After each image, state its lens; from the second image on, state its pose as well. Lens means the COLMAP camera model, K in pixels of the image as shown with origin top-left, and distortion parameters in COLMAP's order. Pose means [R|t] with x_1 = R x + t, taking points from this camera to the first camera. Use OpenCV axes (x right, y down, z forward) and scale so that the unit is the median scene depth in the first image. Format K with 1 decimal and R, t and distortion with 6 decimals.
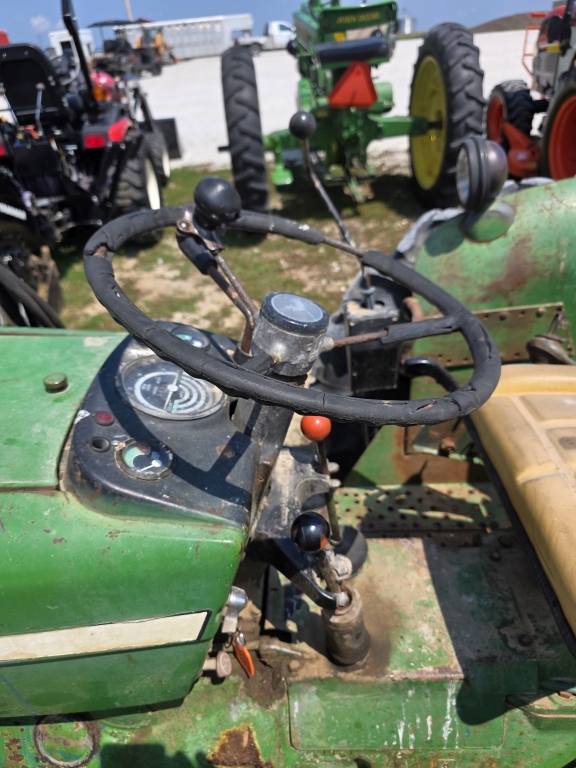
lens RADIAL K [[523.2, 0, 285.2], [0, 523.2, 381.8], [0, 0, 1]] dist [0.033016, -0.032068]
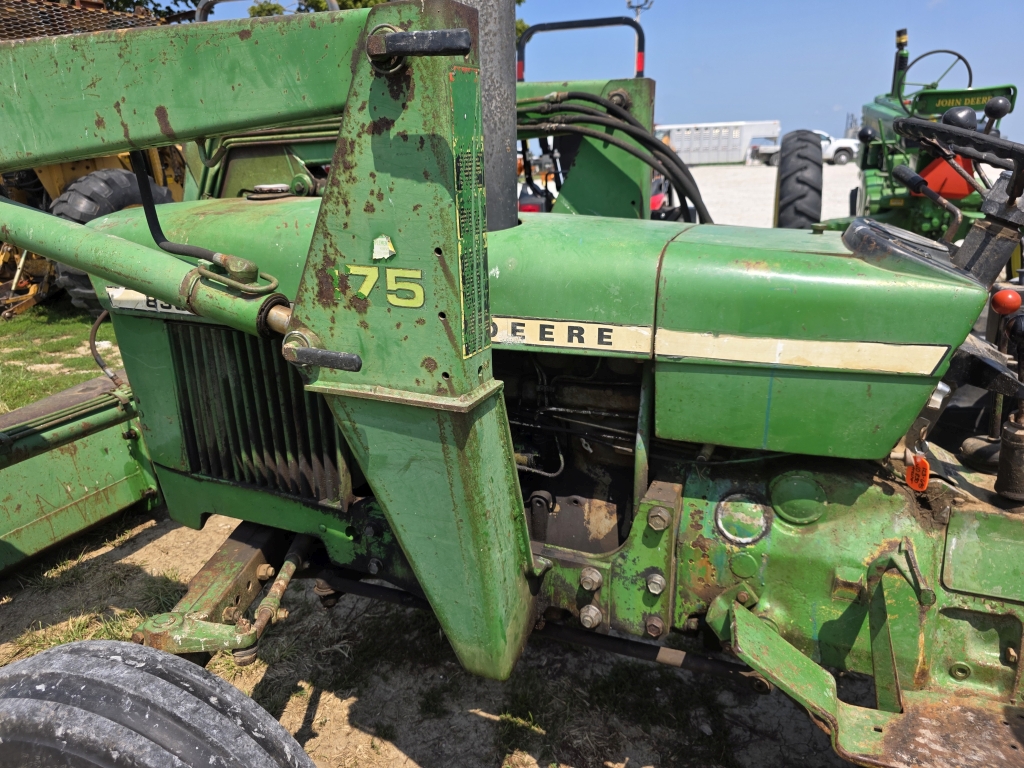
lens RADIAL K [[697.7, 0, 512.3], [0, 697.7, 383.4], [0, 0, 1]] dist [0.033016, -0.032068]
pose [[0.926836, 0.158809, -0.340228, -0.276821], [-0.238967, 0.948426, -0.208286, 0.578348], [0.289603, 0.274350, 0.916985, -0.524217]]
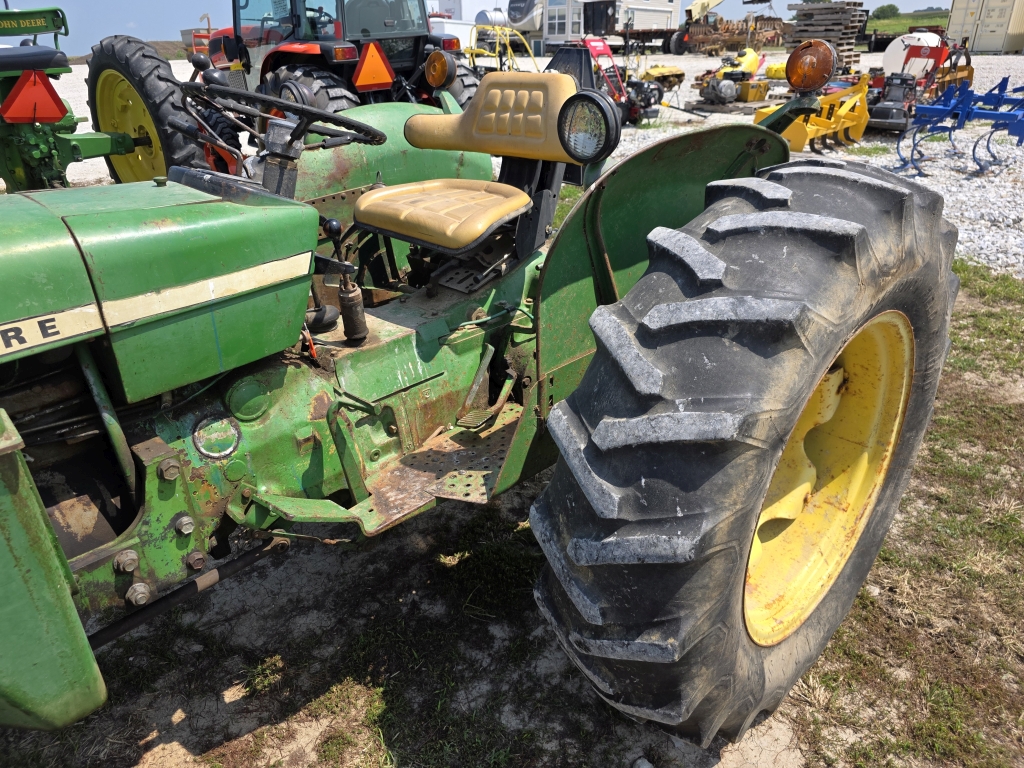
lens RADIAL K [[697.7, 0, 512.4], [0, 697.7, 388.7], [0, 0, 1]] dist [0.033016, -0.032068]
pose [[0.694483, -0.274258, 0.665189, -0.753617], [0.374839, 0.927045, -0.009125, 0.598406], [-0.614158, 0.255676, 0.746619, -0.679220]]
